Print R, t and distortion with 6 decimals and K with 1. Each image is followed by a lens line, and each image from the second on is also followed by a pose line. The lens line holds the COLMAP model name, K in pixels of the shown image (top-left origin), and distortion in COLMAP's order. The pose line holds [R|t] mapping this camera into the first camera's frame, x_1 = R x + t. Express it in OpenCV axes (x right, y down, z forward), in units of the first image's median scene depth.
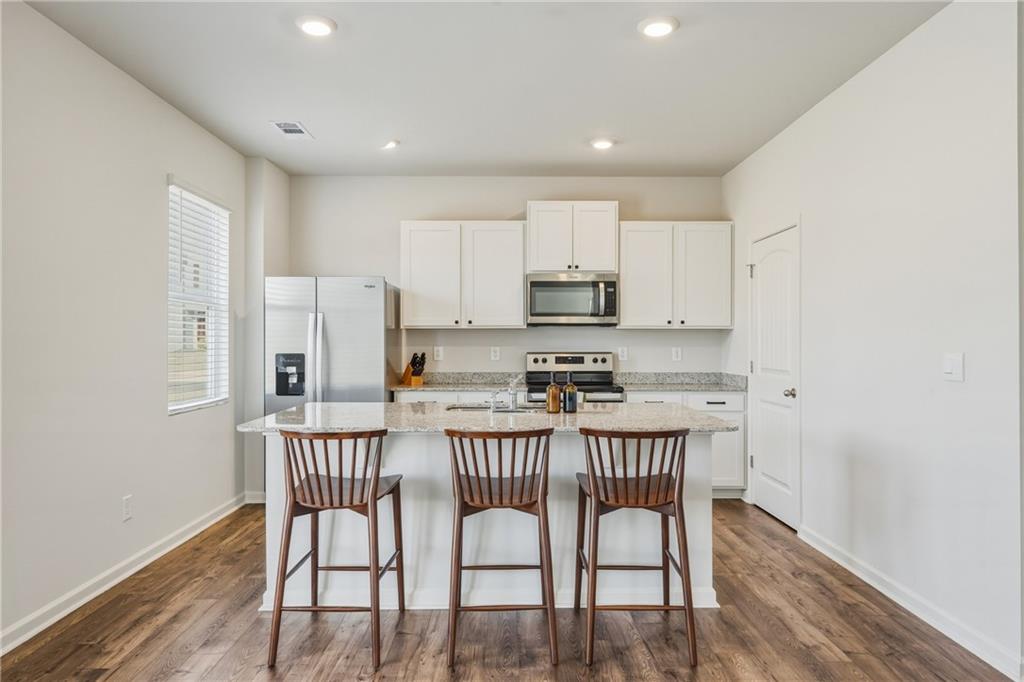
lens RADIAL K [[687.1, 0, 512.0], [0, 687.1, 341.0], [0, 0, 1]] dist [-0.004533, -0.000040]
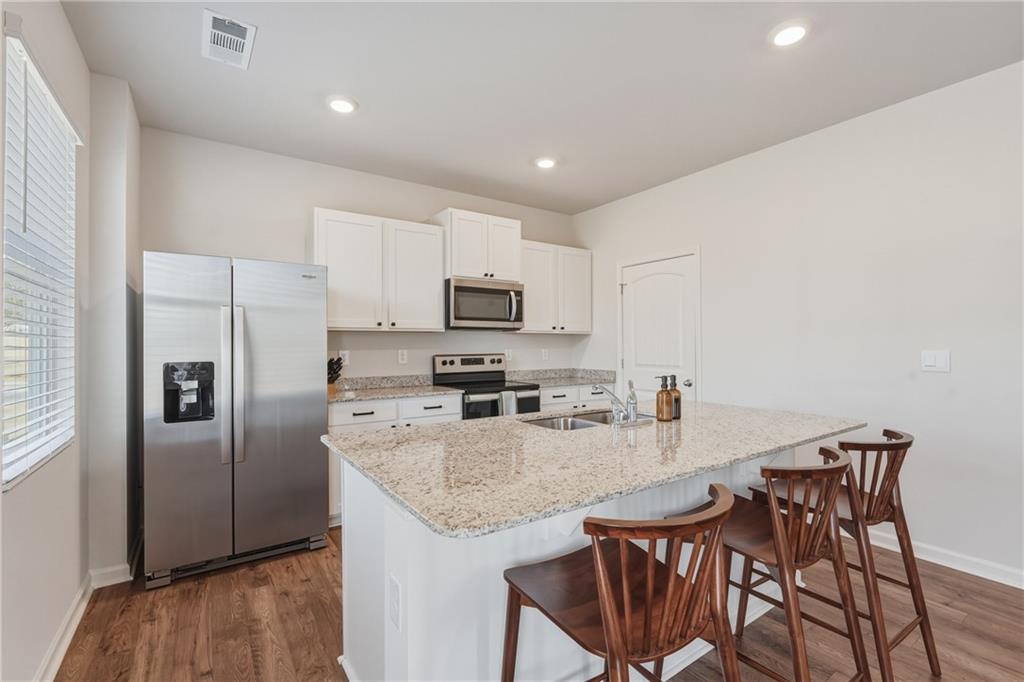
lens RADIAL K [[458.8, 0, 513.7], [0, 458.8, 342.5], [0, 0, 1]] dist [-0.011766, 0.008716]
pose [[0.826031, -0.001211, 0.563623, -0.281668], [0.004487, 0.999980, -0.004428, 0.001383], [-0.563606, 0.006187, 0.826020, 0.378161]]
